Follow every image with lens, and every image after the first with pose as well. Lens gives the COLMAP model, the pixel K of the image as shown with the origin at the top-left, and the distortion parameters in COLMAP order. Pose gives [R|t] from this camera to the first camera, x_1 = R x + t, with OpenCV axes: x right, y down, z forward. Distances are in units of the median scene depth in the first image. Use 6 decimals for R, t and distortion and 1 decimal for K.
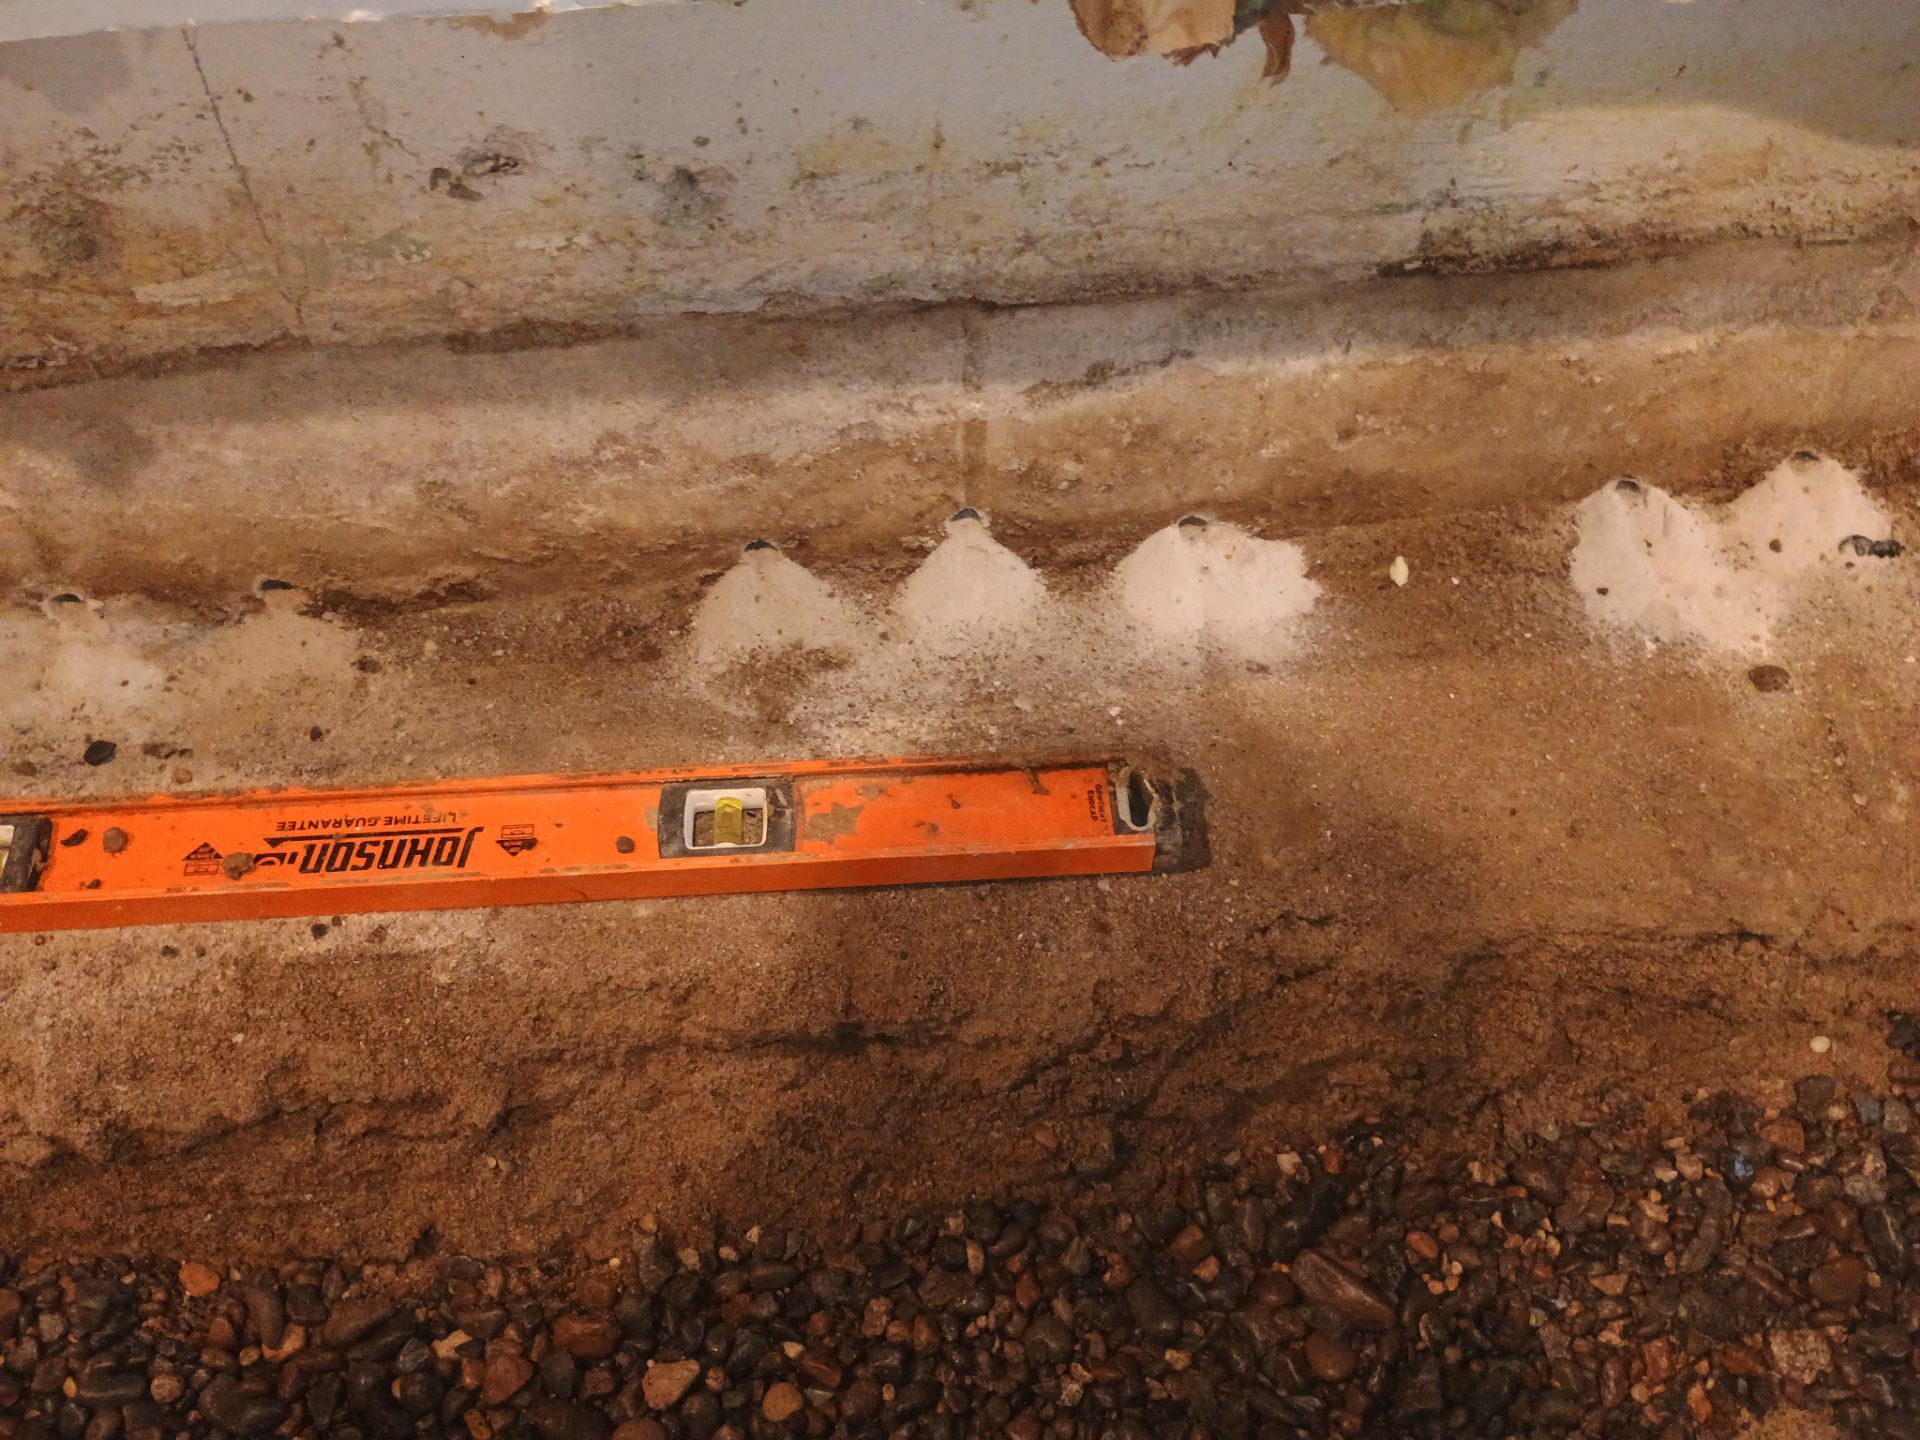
lens RADIAL K [[1647.9, 0, 979.0], [0, 1647.9, 730.3], [0, 0, 1]] dist [0.061999, -0.079969]
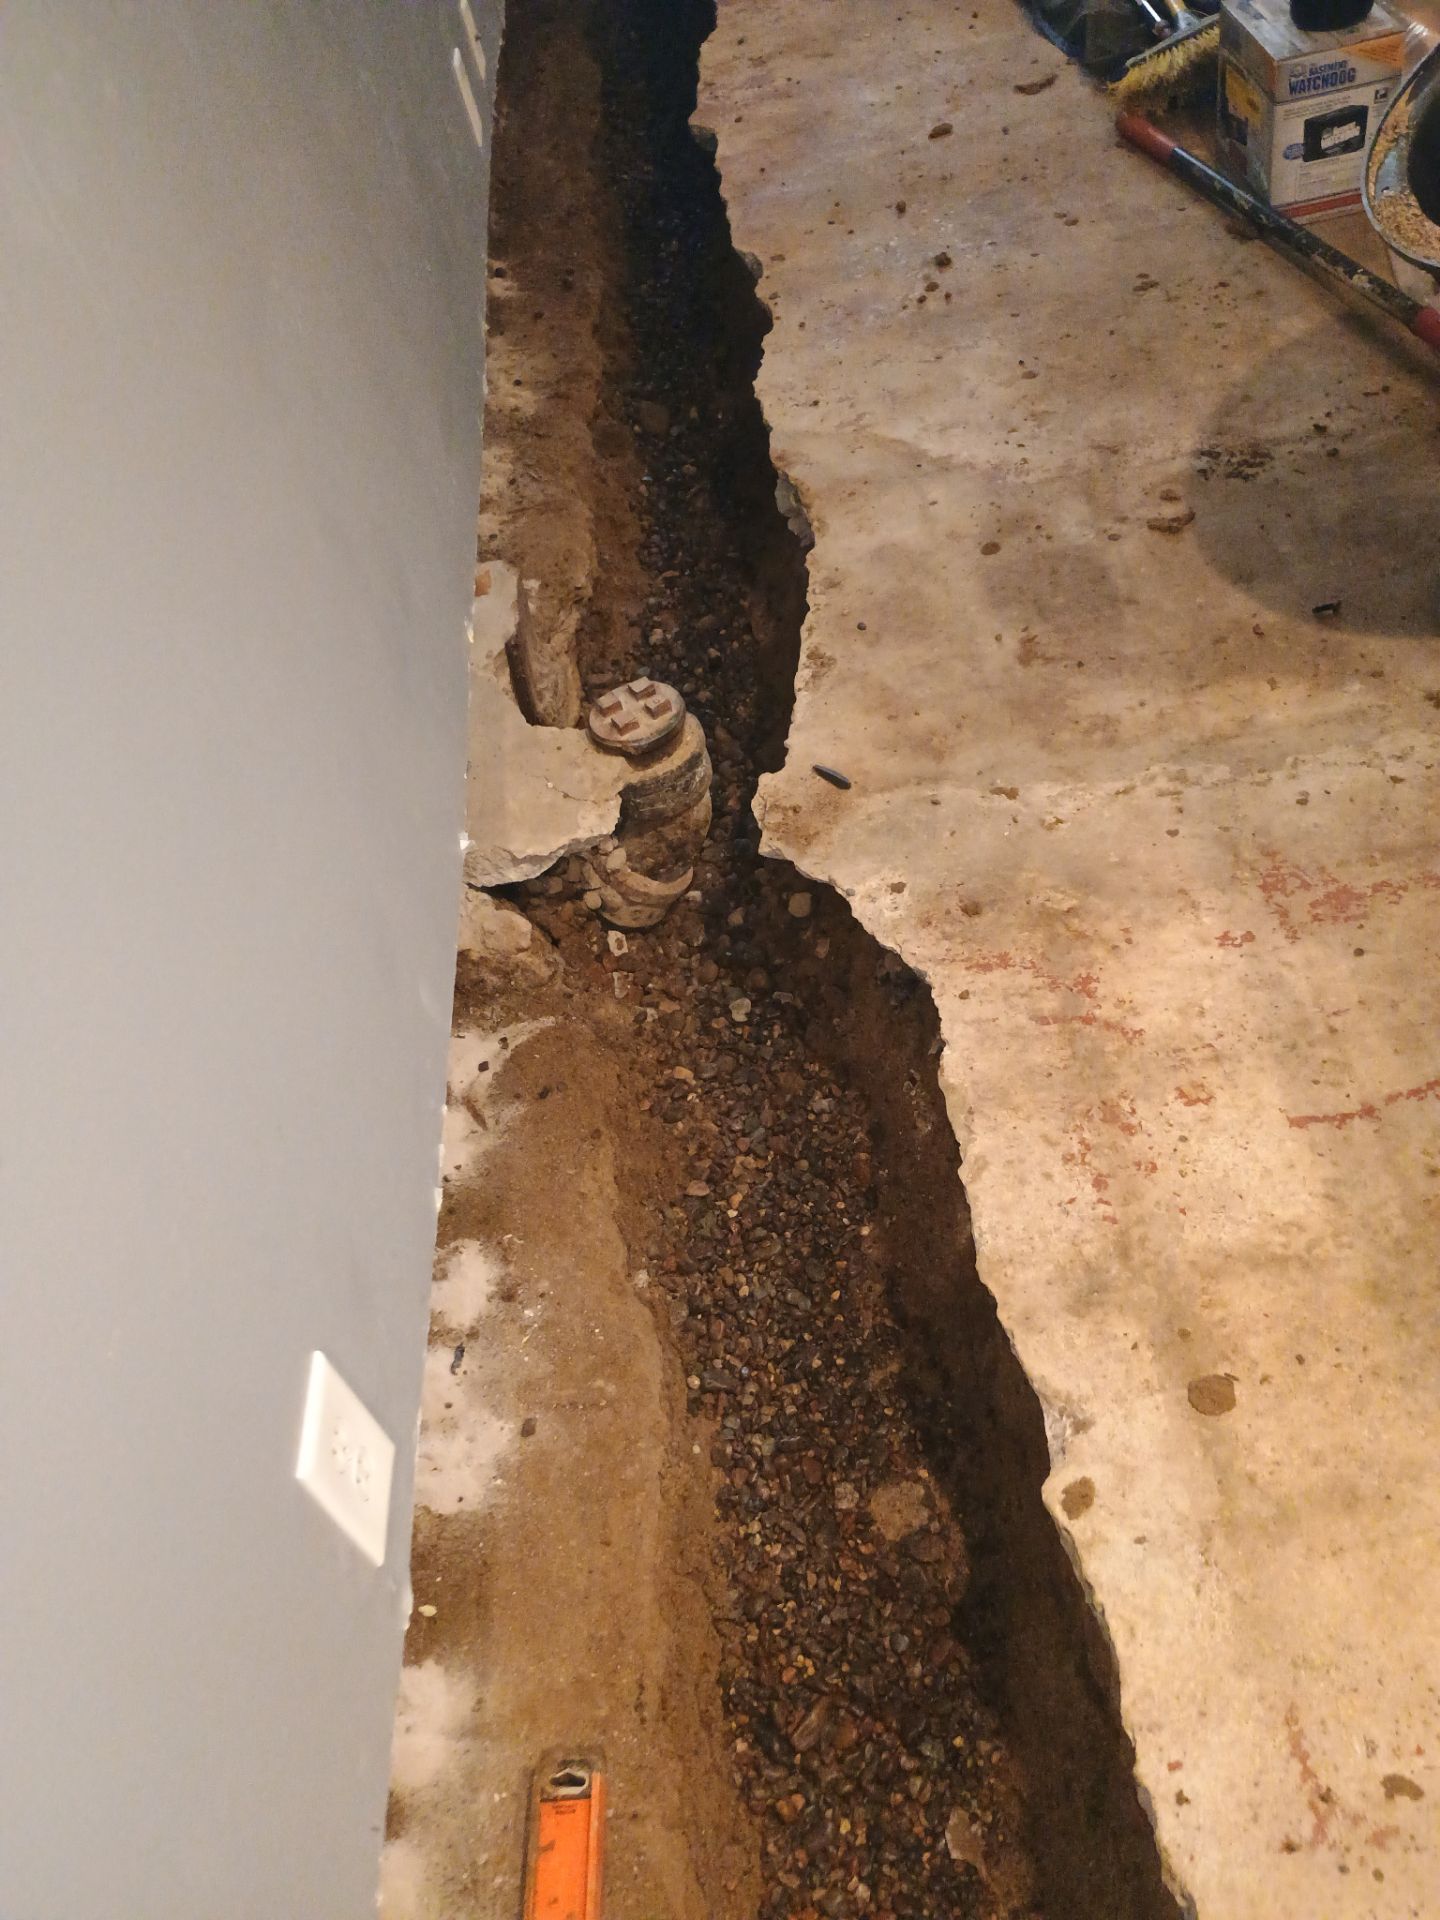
lens RADIAL K [[1647.9, 0, 725.6], [0, 1647.9, 978.8], [0, 0, 1]] dist [0.061999, -0.079969]
pose [[0.058007, -0.738218, 0.672064, -0.429088], [0.906549, 0.320887, 0.274227, -0.535589], [-0.418096, 0.593352, 0.687844, -0.742940]]
